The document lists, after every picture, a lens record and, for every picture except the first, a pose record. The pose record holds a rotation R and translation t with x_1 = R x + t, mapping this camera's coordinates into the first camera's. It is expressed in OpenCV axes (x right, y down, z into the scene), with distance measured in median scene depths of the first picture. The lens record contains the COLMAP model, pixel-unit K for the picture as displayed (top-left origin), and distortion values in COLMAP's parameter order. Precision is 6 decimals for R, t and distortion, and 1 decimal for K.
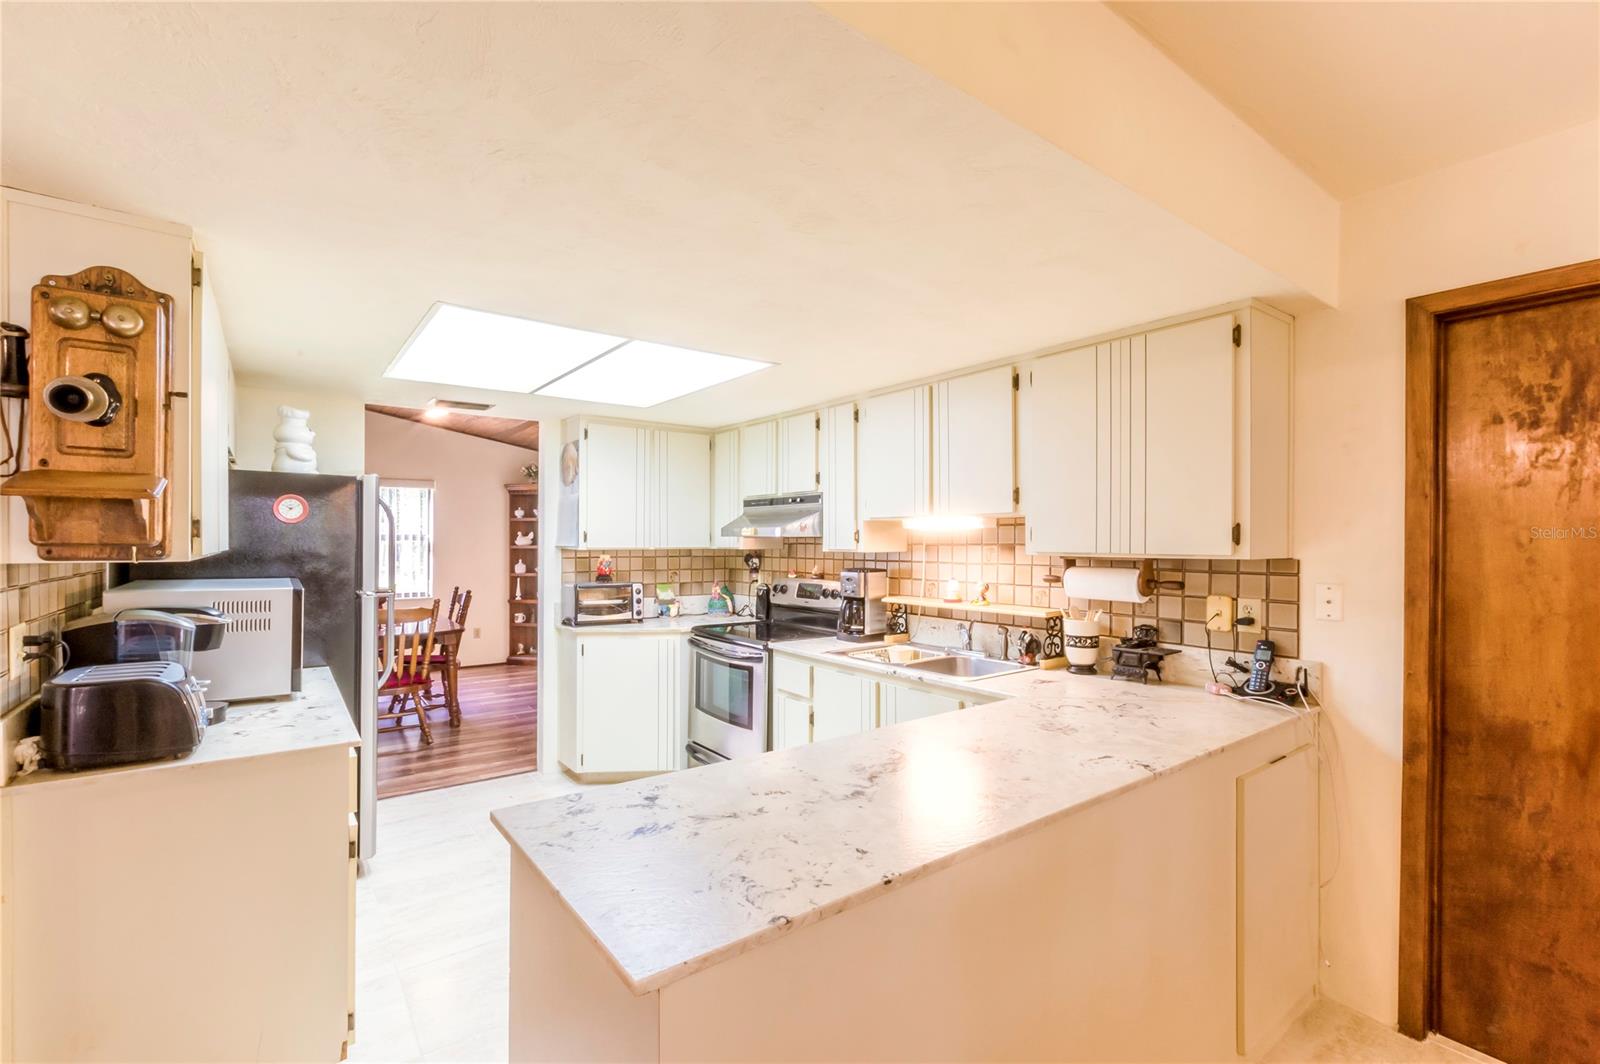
lens RADIAL K [[705.3, 0, 796.0], [0, 705.3, 540.9], [0, 0, 1]] dist [0.003169, 0.000715]
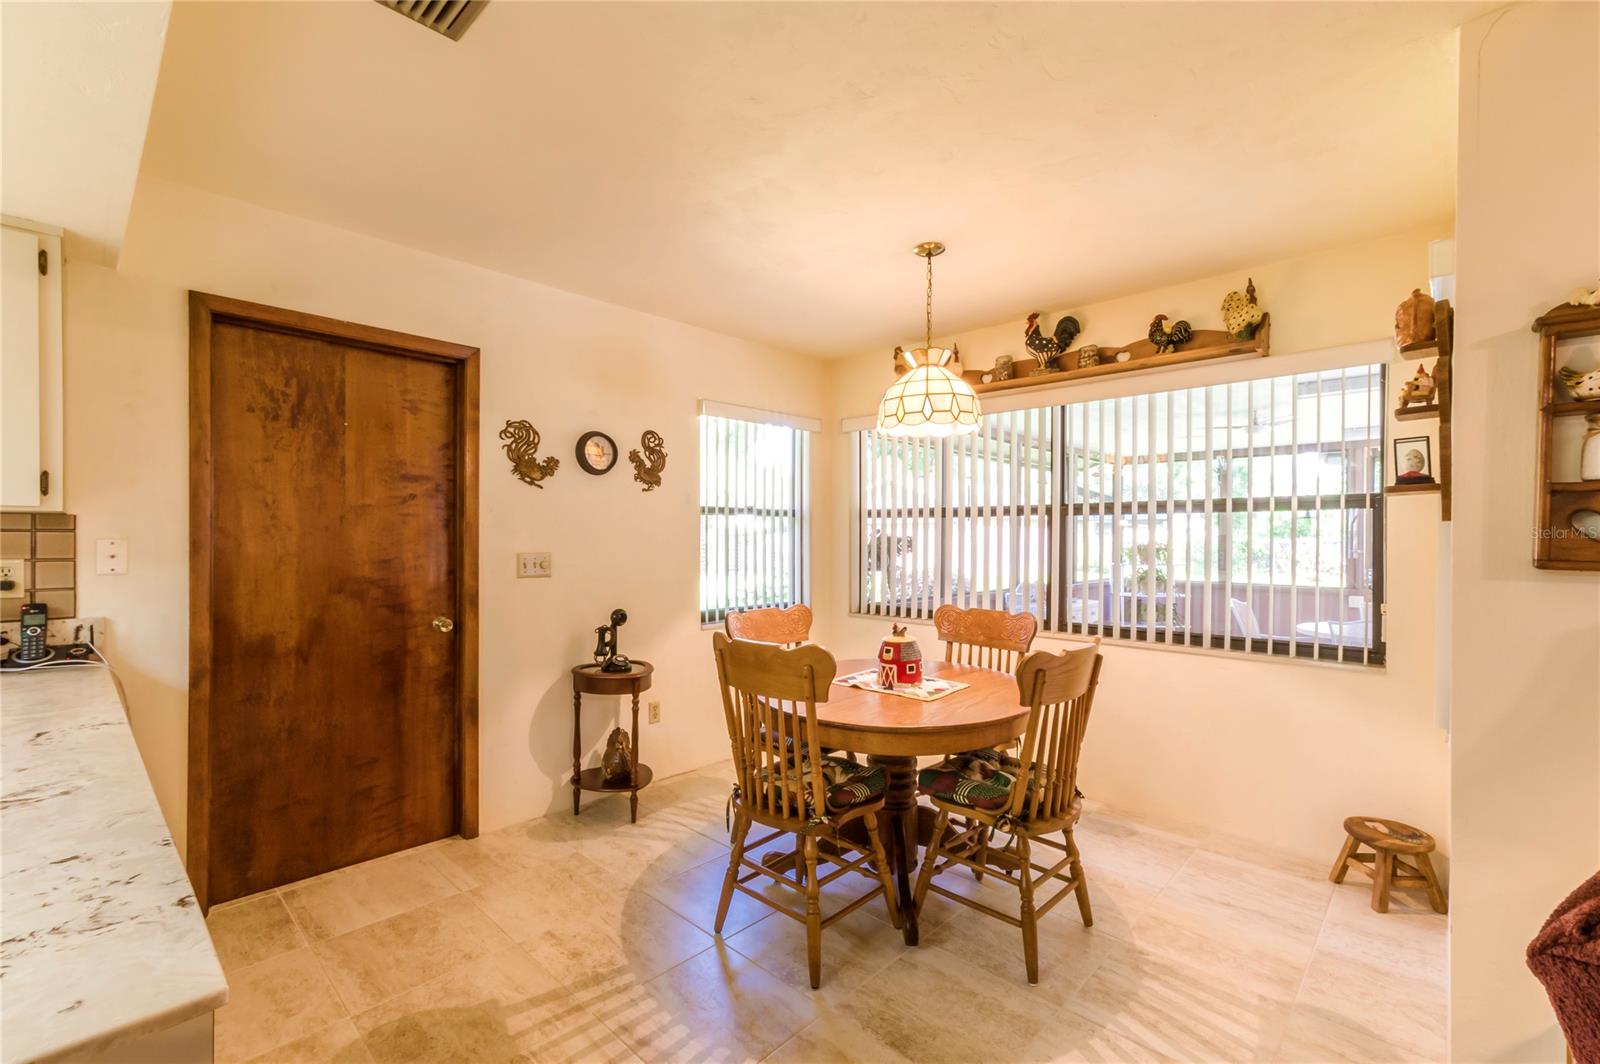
lens RADIAL K [[705.3, 0, 797.7], [0, 705.3, 535.0], [0, 0, 1]] dist [0.003169, 0.000715]
pose [[-0.173433, 0.001793, 0.984844, -0.476997], [-0.003963, 0.999989, -0.002518, 0.061705], [-0.984838, -0.004340, -0.173424, 0.233872]]
